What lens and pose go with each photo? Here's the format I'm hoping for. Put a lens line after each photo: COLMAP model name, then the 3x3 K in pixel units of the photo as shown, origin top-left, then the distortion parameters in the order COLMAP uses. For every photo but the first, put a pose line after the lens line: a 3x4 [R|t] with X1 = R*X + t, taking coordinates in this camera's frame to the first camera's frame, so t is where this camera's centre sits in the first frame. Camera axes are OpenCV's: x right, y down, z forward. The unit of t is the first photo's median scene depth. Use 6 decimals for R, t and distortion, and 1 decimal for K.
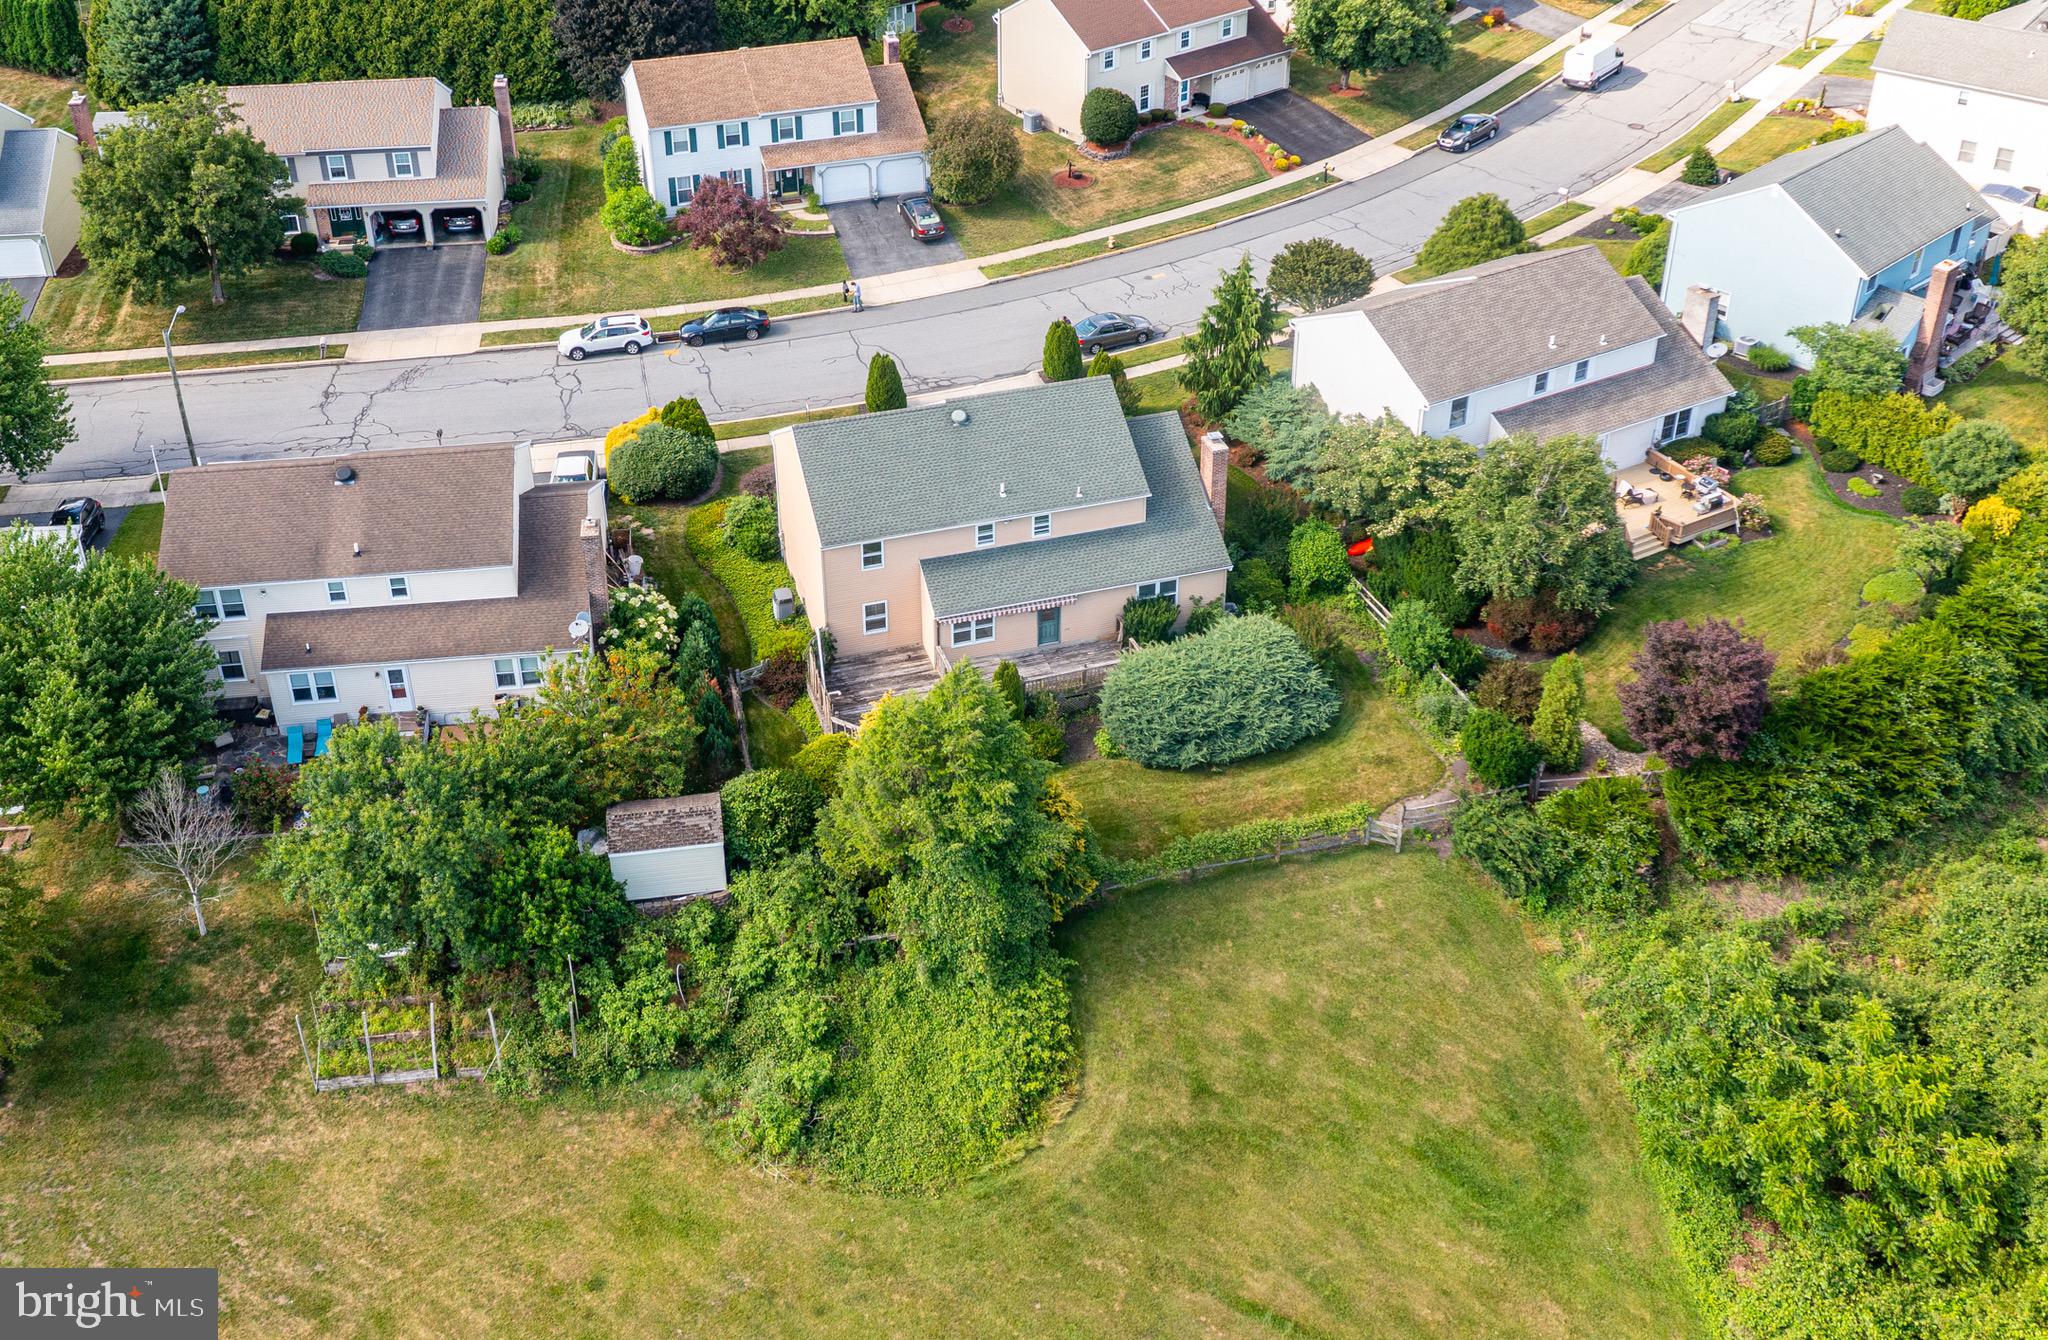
lens RADIAL K [[2172.0, 0, 1024.0], [0, 2172.0, 670.0], [0, 0, 1]] dist [-0.009261, -0.015477]
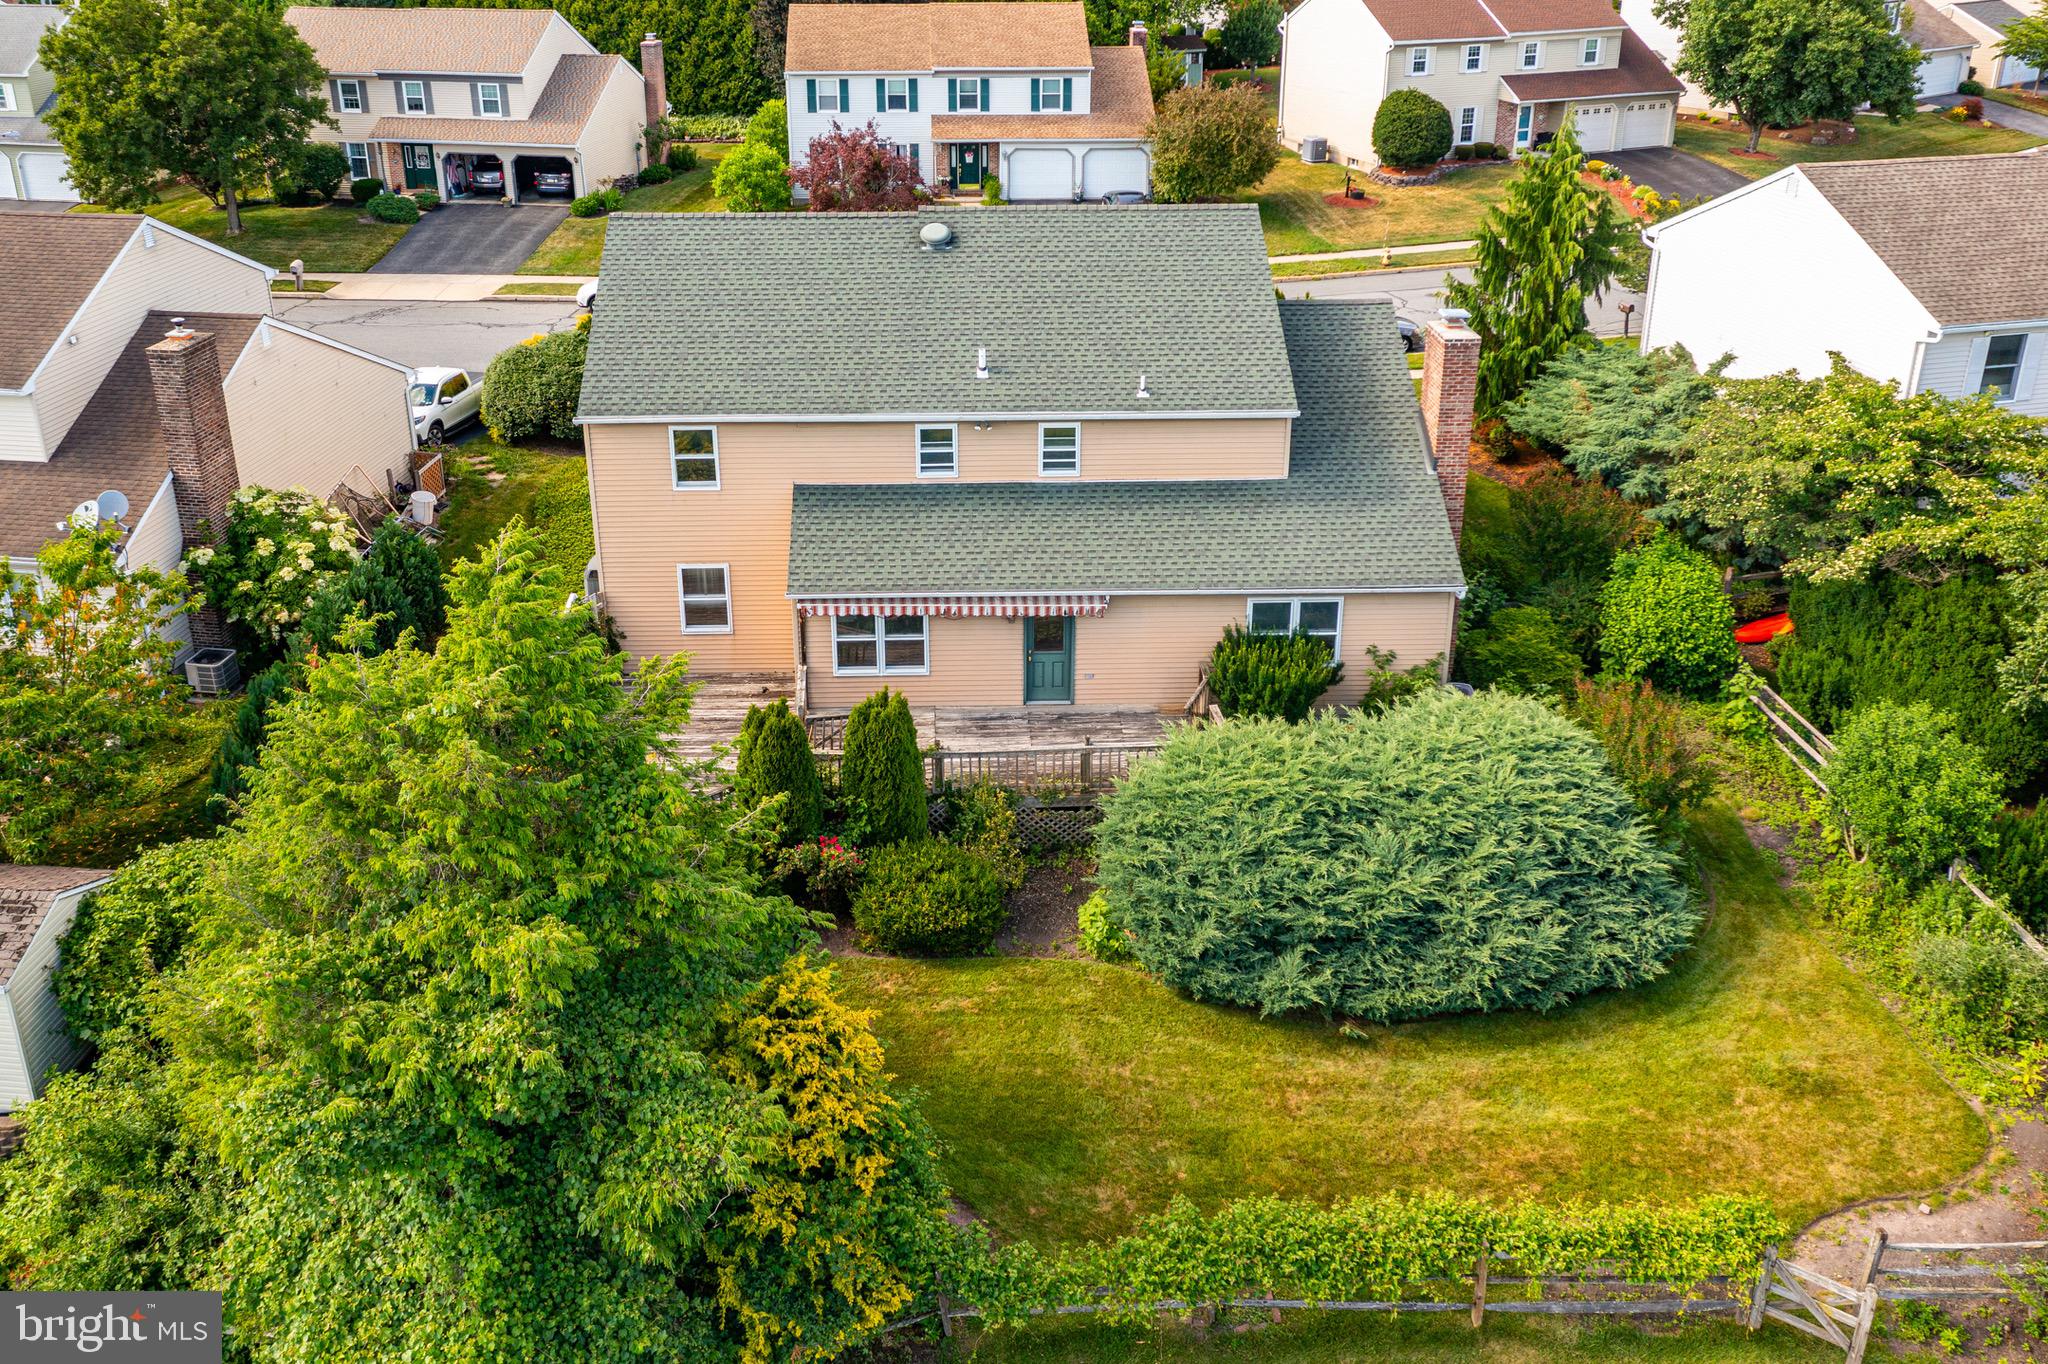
lens RADIAL K [[1611.5, 0, 1022.7], [0, 1611.5, 567.5], [0, 0, 1]] dist [-0.003955, 0.004628]
pose [[0.960502, 0.100523, -0.259483, 0.093151], [-0.156800, 0.965856, -0.206241, 0.032456], [0.229891, 0.238782, 0.943469, 0.651970]]
